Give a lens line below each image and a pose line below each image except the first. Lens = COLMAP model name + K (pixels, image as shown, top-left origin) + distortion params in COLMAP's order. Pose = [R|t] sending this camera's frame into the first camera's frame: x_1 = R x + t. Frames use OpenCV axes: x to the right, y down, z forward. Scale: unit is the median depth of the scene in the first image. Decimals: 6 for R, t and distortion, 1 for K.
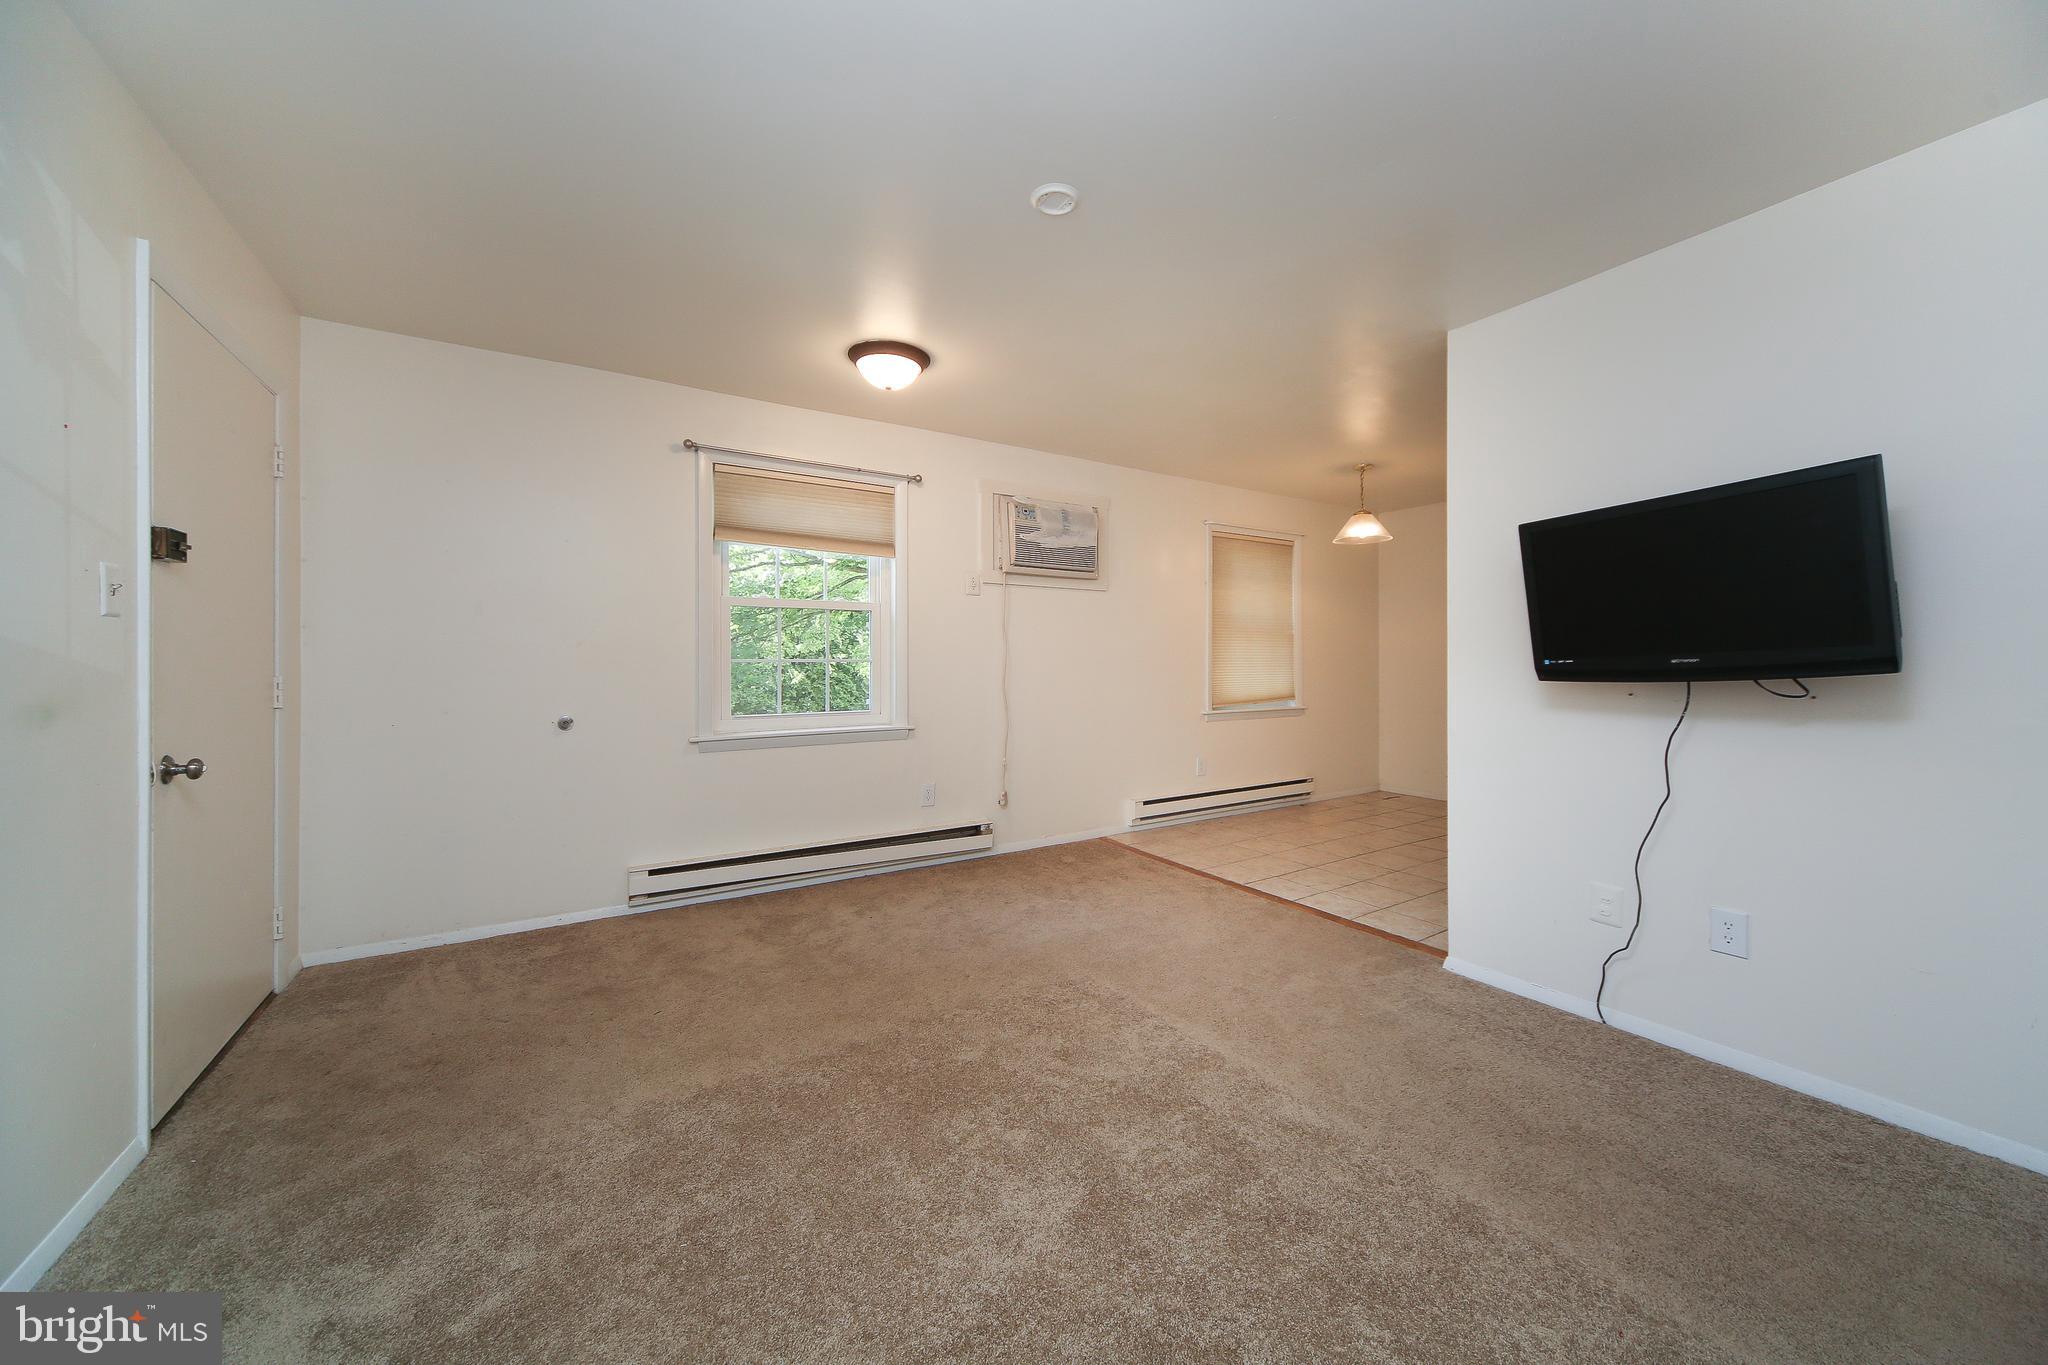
lens RADIAL K [[759.9, 0, 1041.6], [0, 759.9, 663.7], [0, 0, 1]] dist [-0.000875, 0.001255]
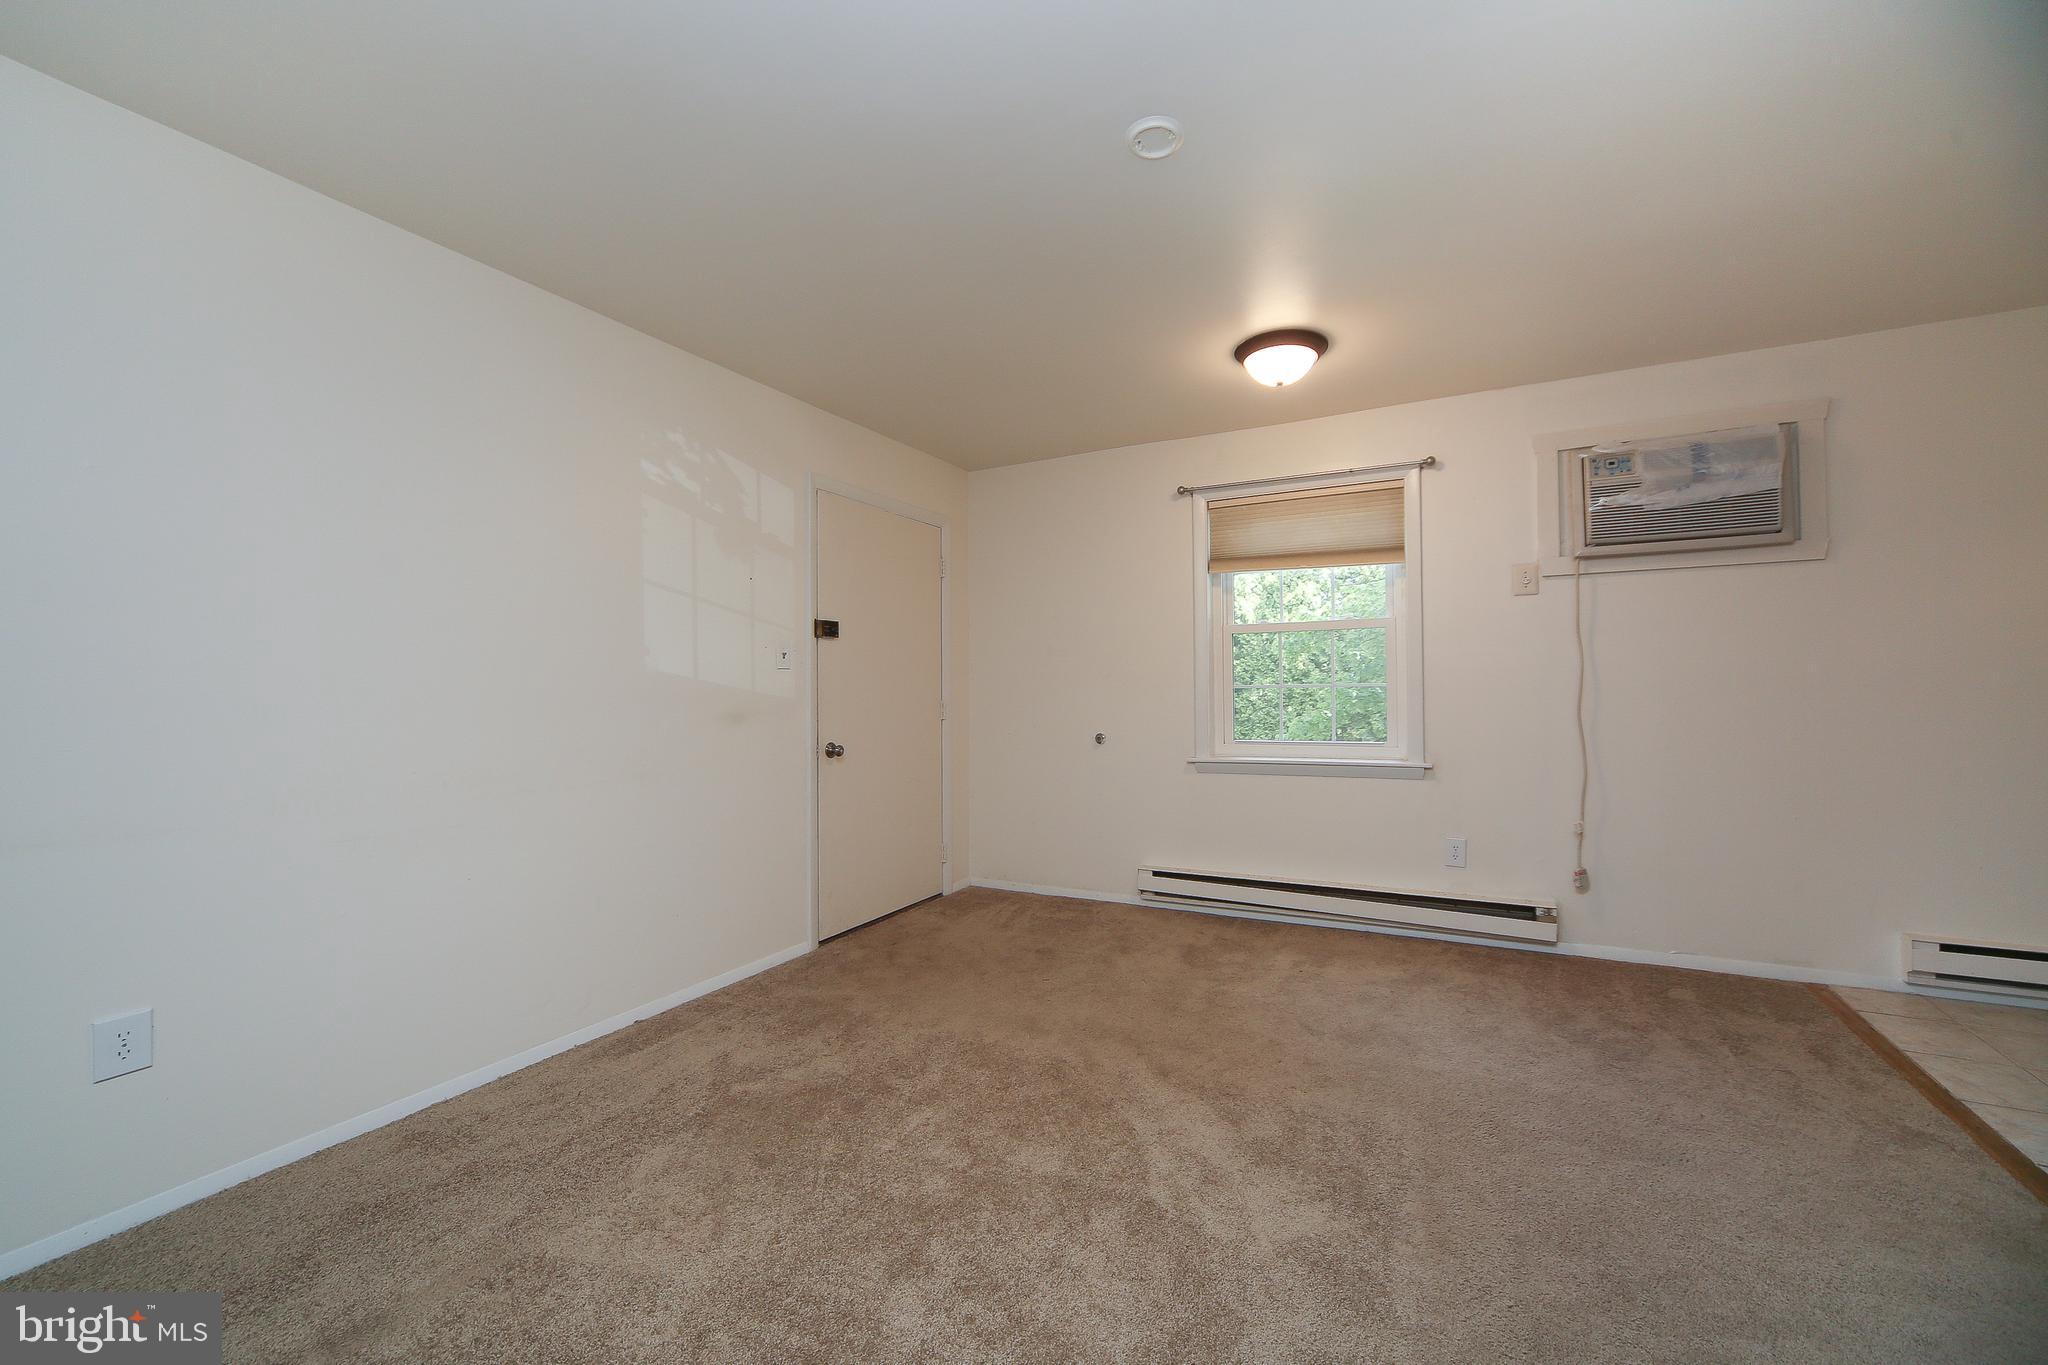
lens RADIAL K [[724.2, 0, 964.1], [0, 724.2, 682.0], [0, 0, 1]] dist [-0.003448, 0.000935]
pose [[0.513465, -0.016647, -0.857949, 0.258049], [0.006413, 0.999858, -0.015563, 0.002488], [0.858086, 0.002489, 0.513499, 0.182936]]
